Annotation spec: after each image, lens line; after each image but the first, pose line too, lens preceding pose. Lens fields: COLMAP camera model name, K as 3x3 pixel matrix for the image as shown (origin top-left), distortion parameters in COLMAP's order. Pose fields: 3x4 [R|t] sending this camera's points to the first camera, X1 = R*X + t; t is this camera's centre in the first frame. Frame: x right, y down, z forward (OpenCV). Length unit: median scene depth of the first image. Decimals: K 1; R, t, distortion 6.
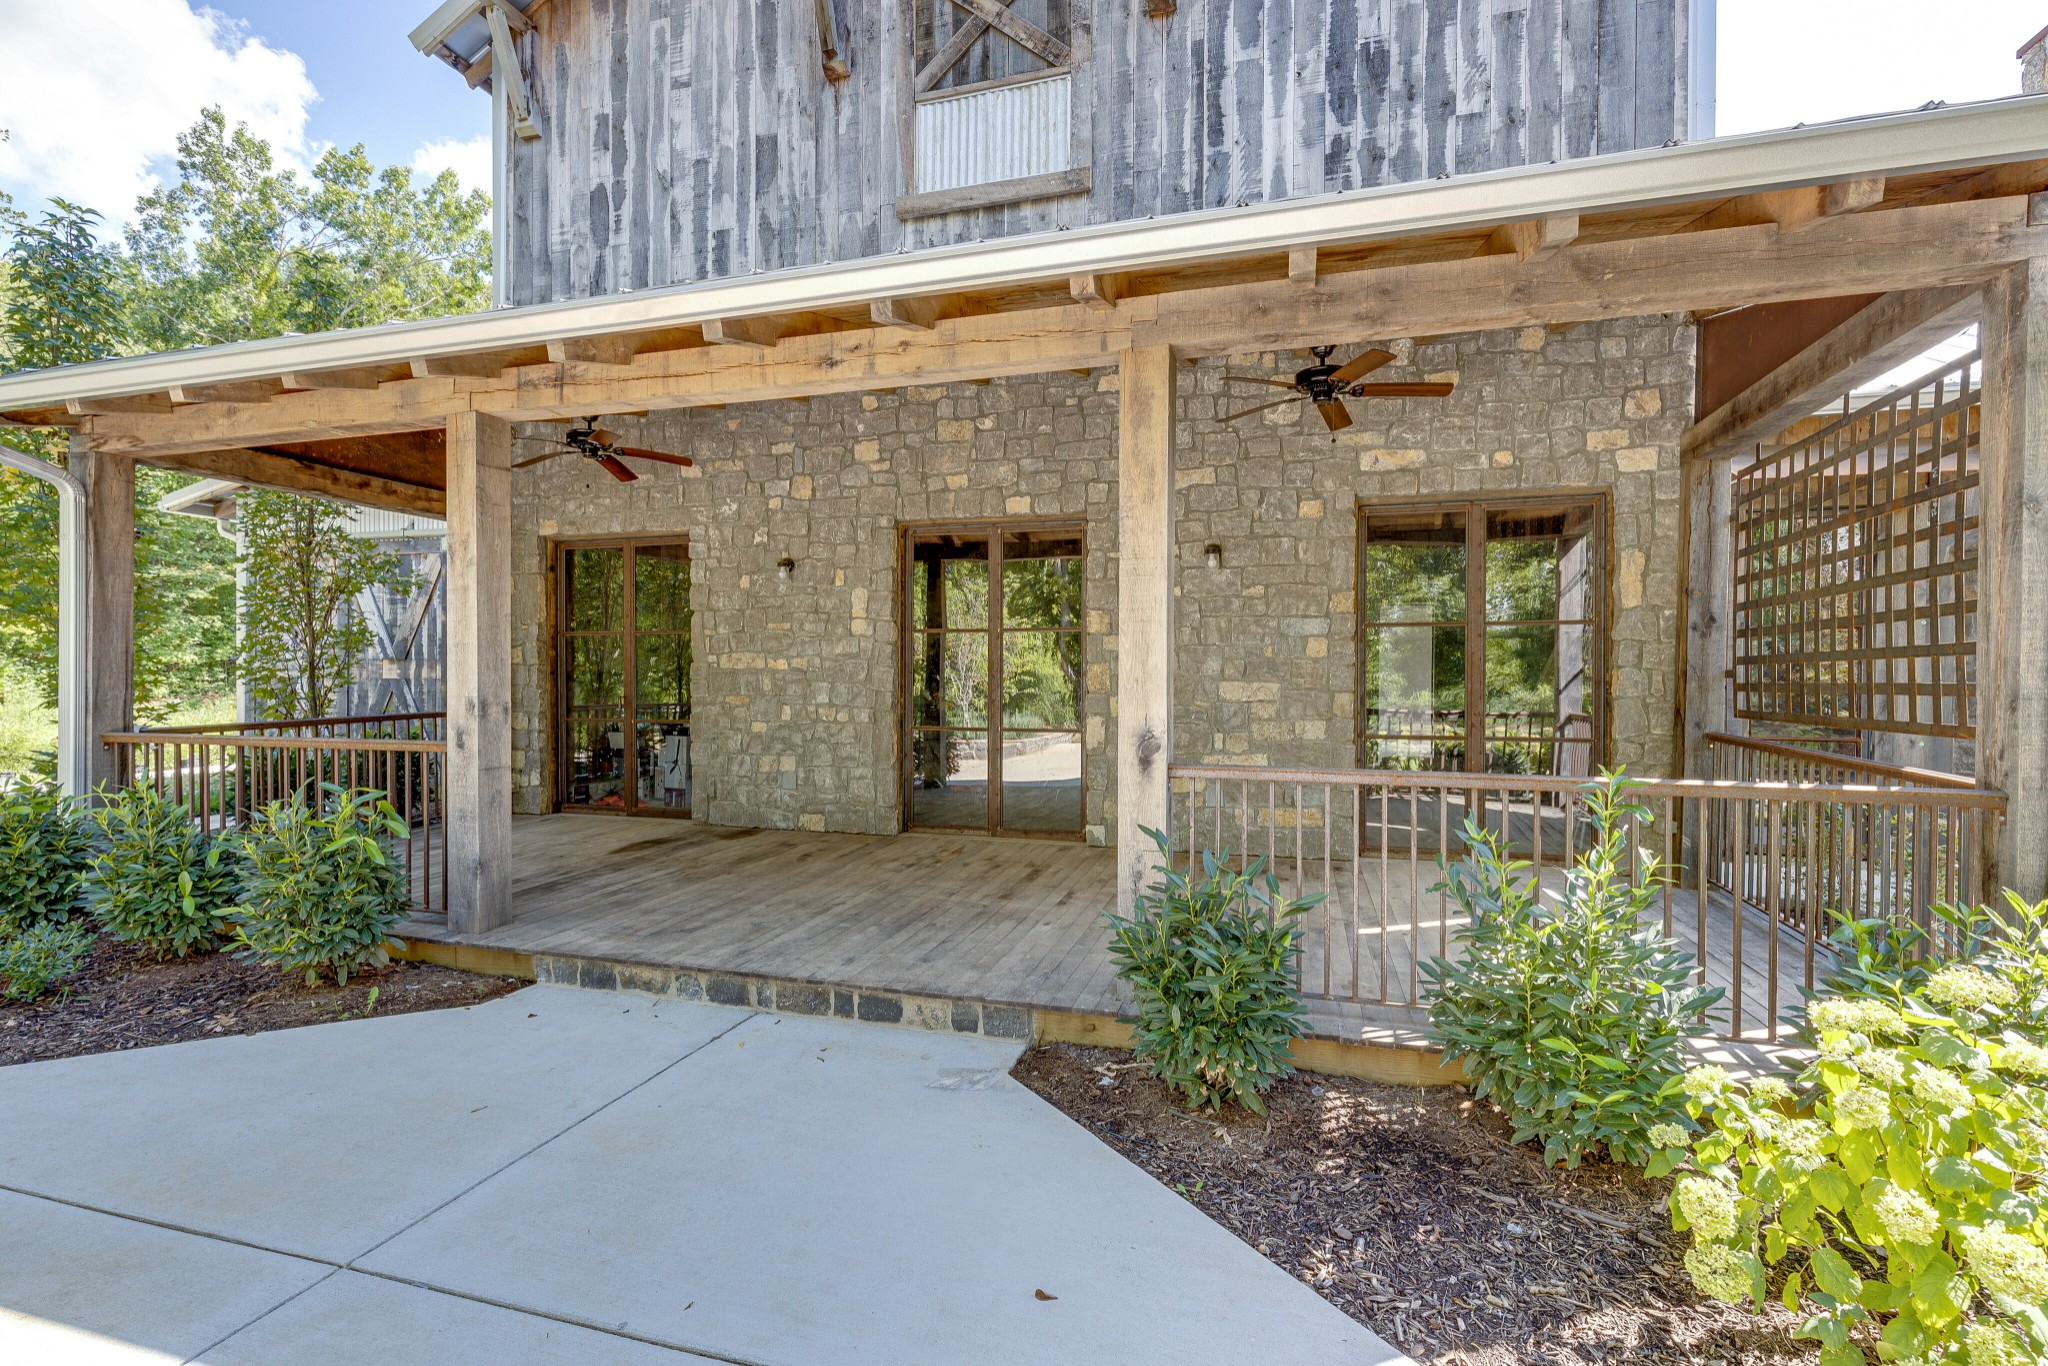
lens RADIAL K [[927.2, 0, 1033.0], [0, 927.2, 677.4], [0, 0, 1]] dist [0.013842, -0.000646]
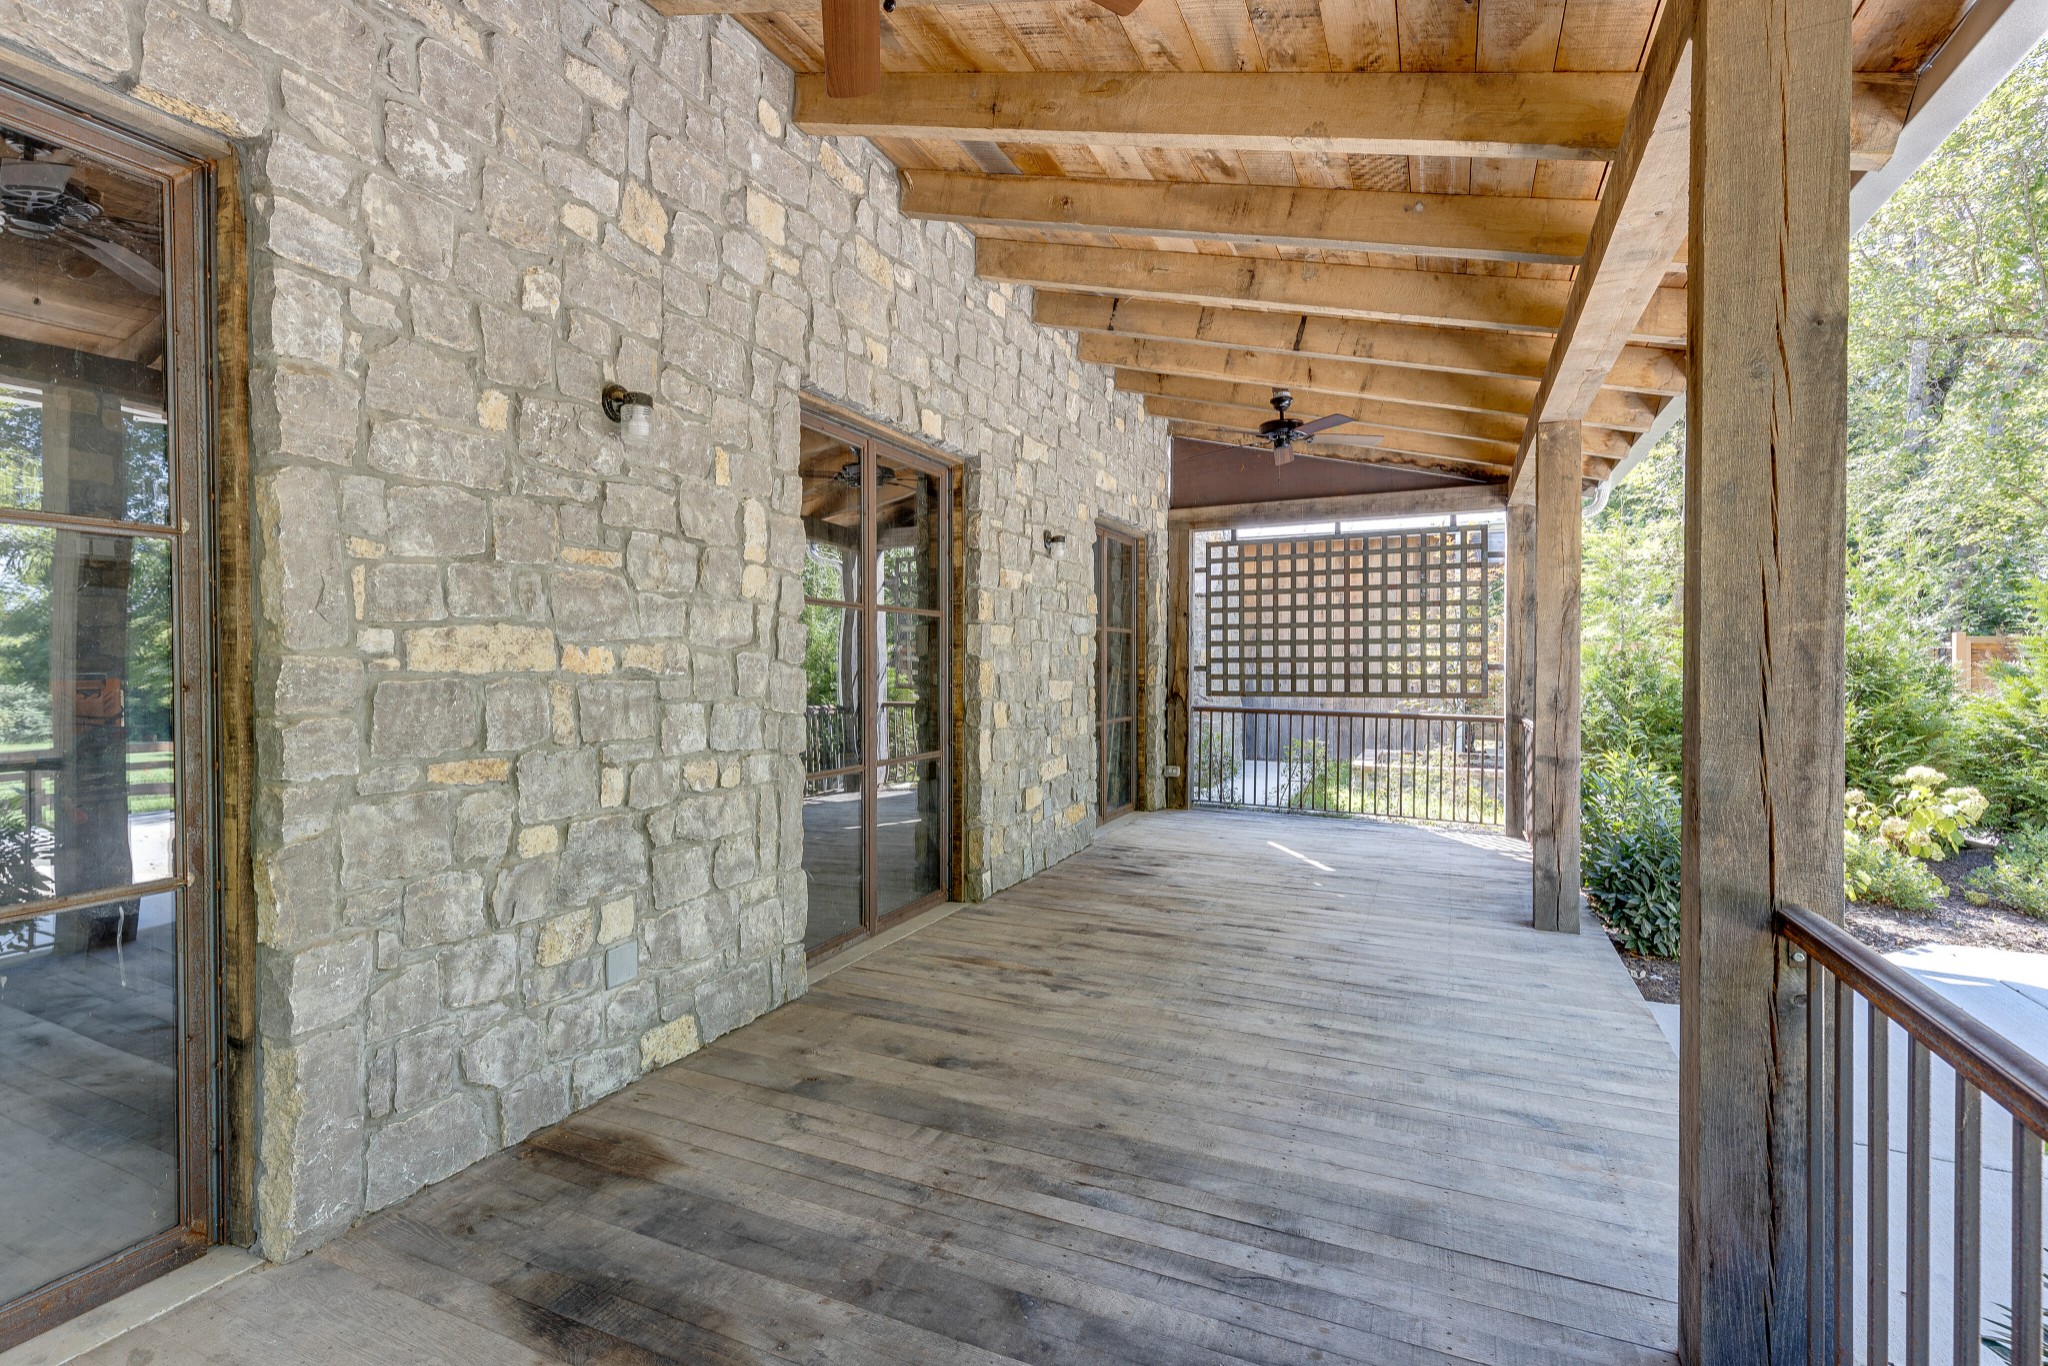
lens RADIAL K [[927.2, 0, 1026.4], [0, 927.2, 668.2], [0, 0, 1]] dist [0.013842, -0.000646]
pose [[0.140287, -0.007441, 0.990083, -0.625370], [0.008161, 0.999946, 0.006359, -0.012189], [-0.990077, 0.007188, 0.140340, 0.783675]]
